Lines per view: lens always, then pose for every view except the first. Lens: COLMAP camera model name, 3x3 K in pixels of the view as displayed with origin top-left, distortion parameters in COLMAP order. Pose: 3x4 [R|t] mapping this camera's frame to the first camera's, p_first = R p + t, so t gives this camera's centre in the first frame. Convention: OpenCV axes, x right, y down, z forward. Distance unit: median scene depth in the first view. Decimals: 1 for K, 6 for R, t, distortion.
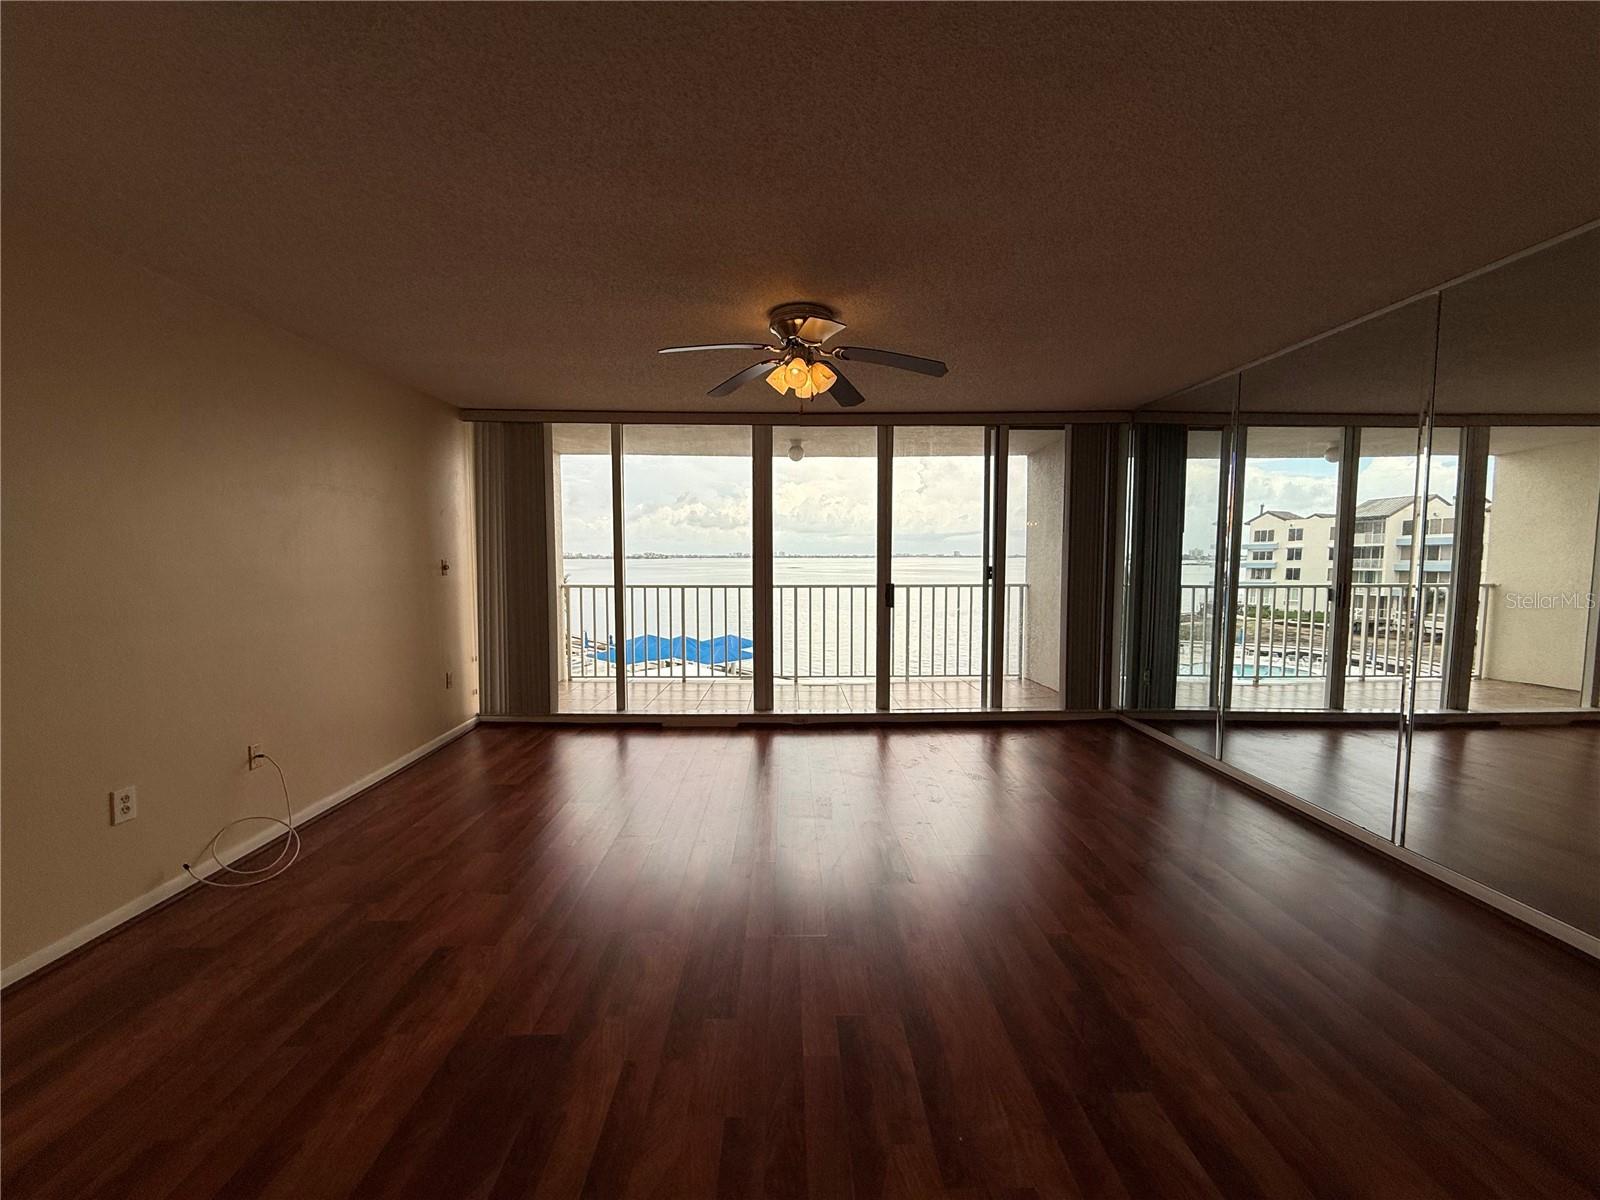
lens RADIAL K [[627.9, 0, 798.2], [0, 627.9, 595.1], [0, 0, 1]] dist [-0.000481, -0.000049]
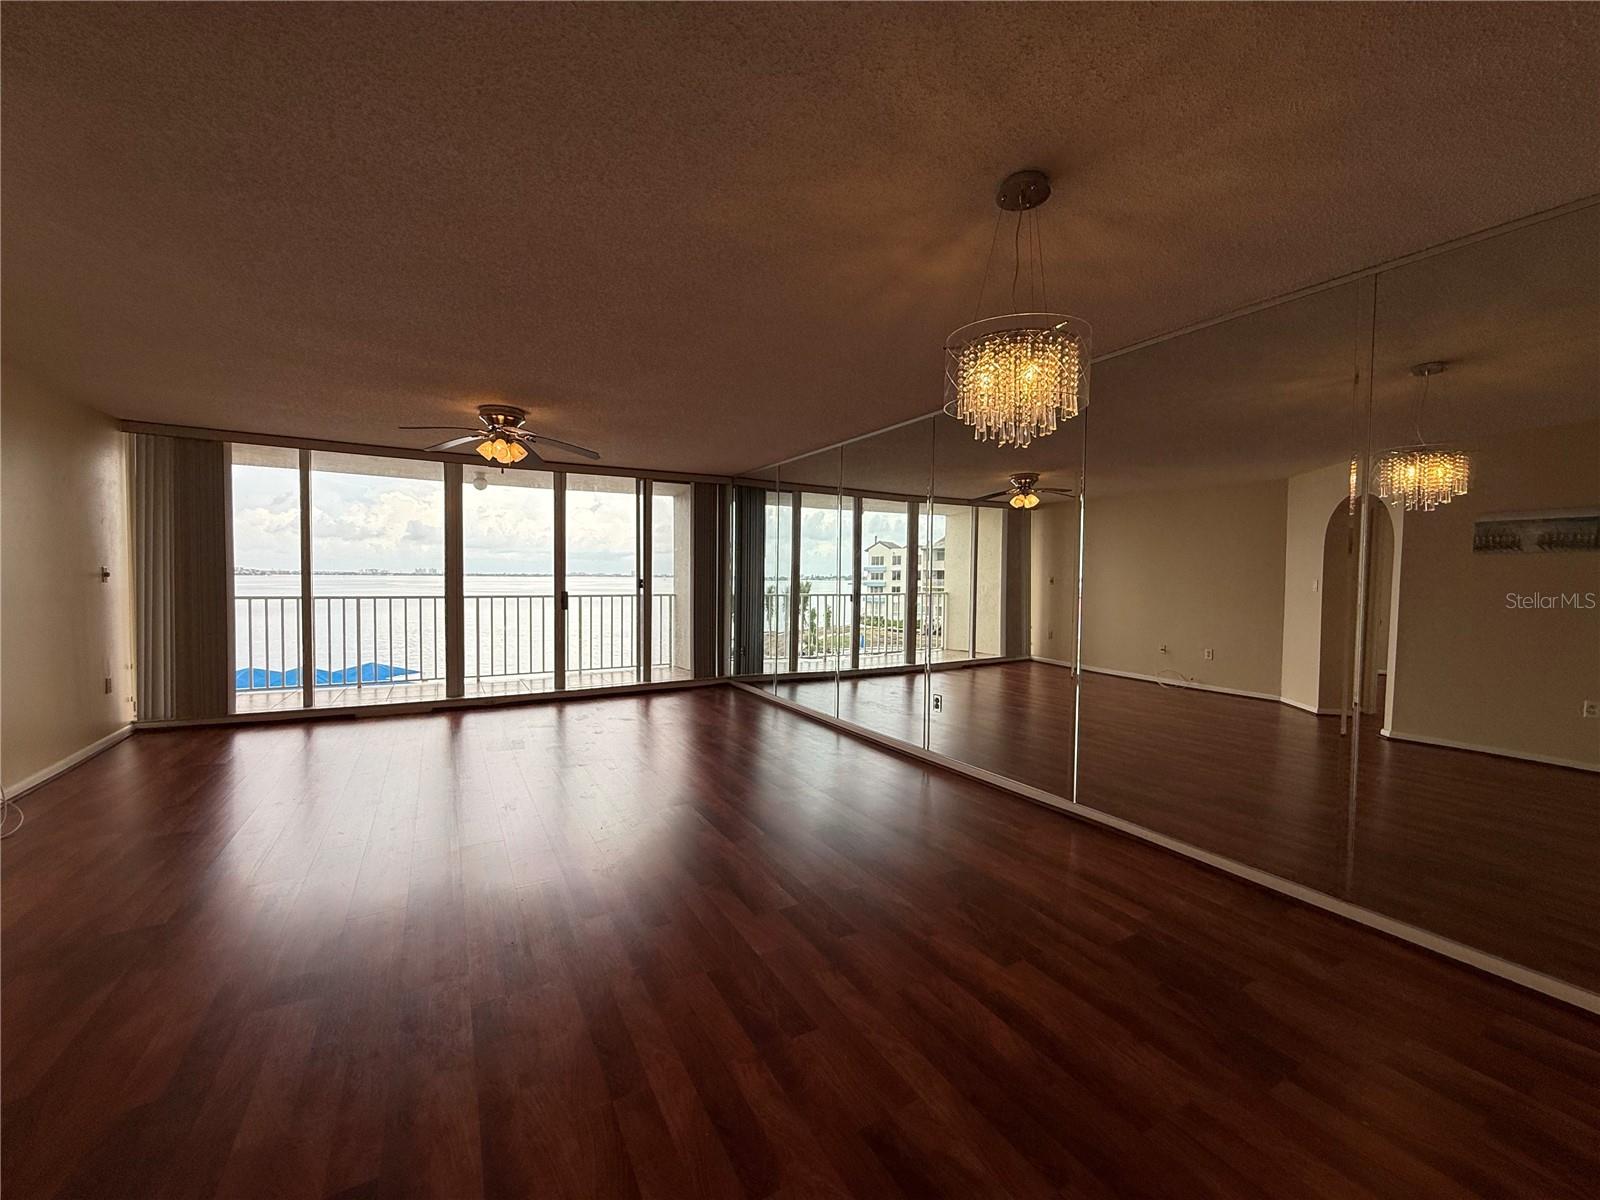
lens RADIAL K [[627.9, 0, 798.2], [0, 627.9, 595.1], [0, 0, 1]] dist [-0.000481, -0.000049]
pose [[0.876224, -0.006672, 0.481858, -0.056432], [0.021182, 0.999471, -0.024679, 0.031822], [-0.481438, 0.031831, 0.875902, -0.370455]]
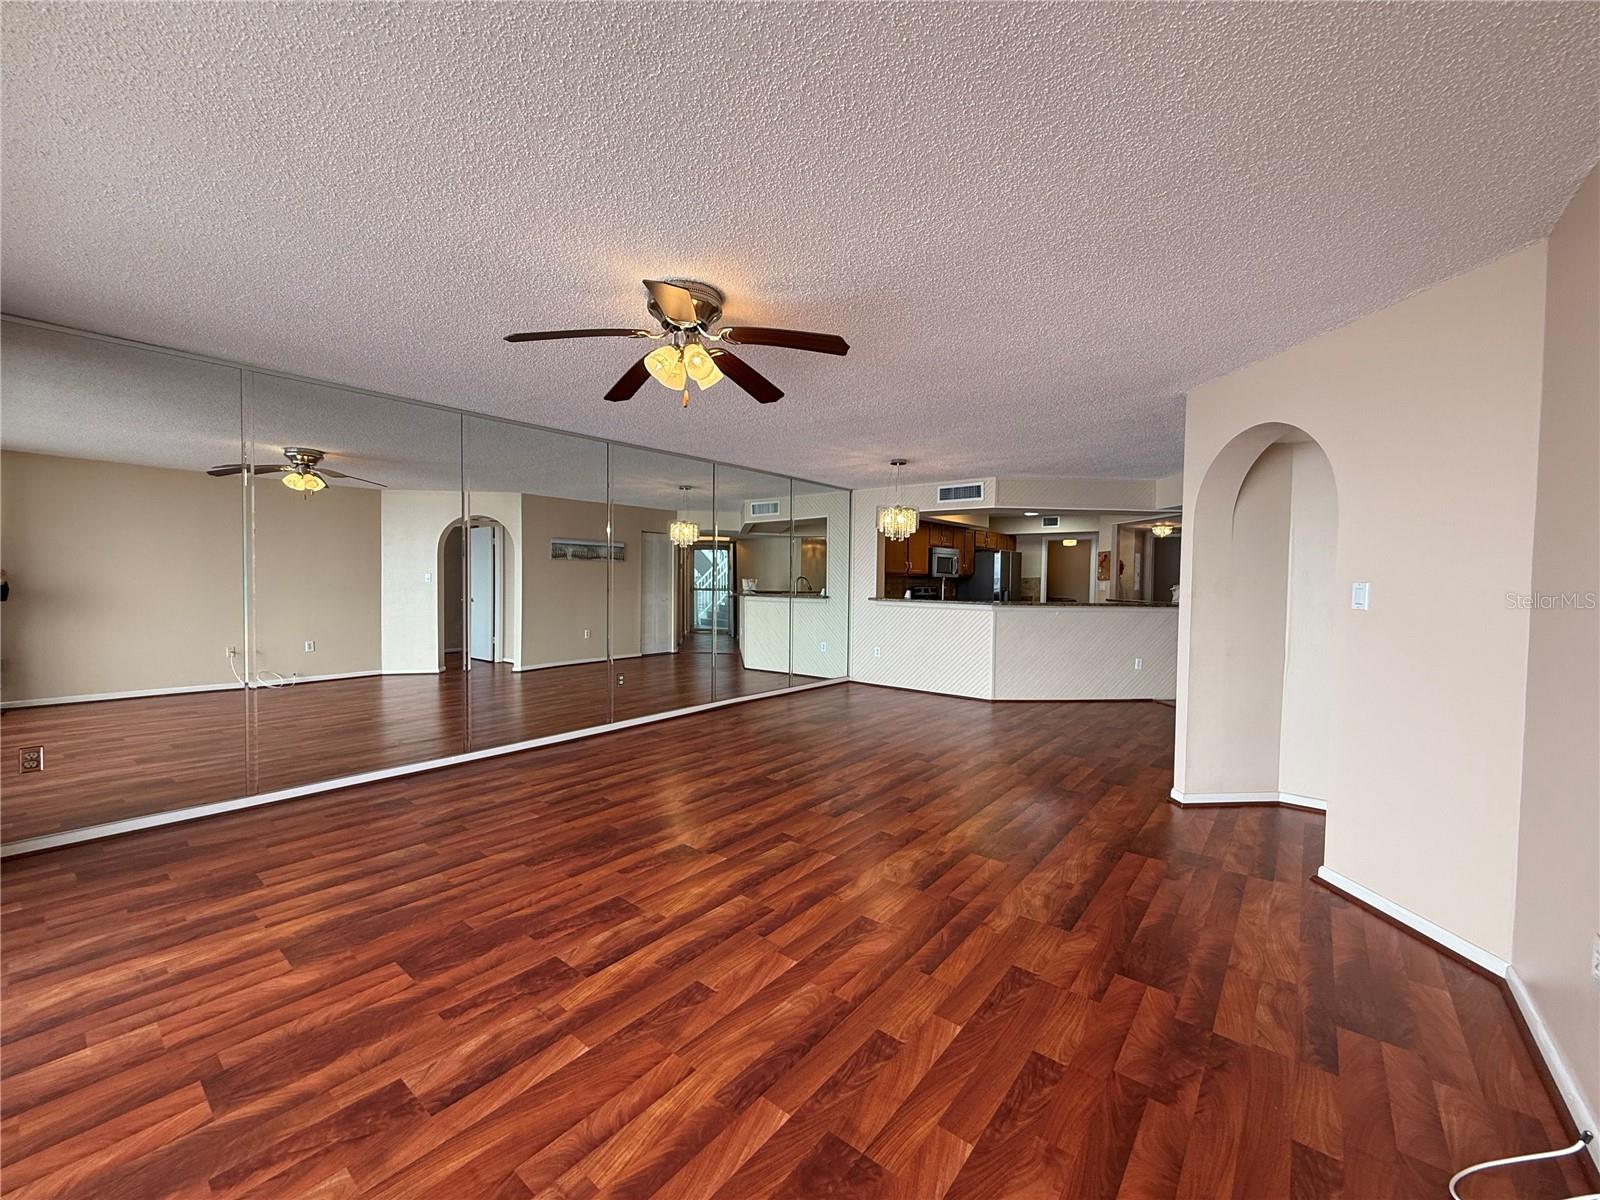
lens RADIAL K [[627.9, 0, 798.2], [0, 627.9, 595.1], [0, 0, 1]] dist [-0.000481, -0.000049]
pose [[-0.760711, -0.028502, 0.648465, -0.352743], [0.030545, 0.996357, 0.079624, -0.050097], [-0.648372, 0.080379, -0.757069, 0.816411]]
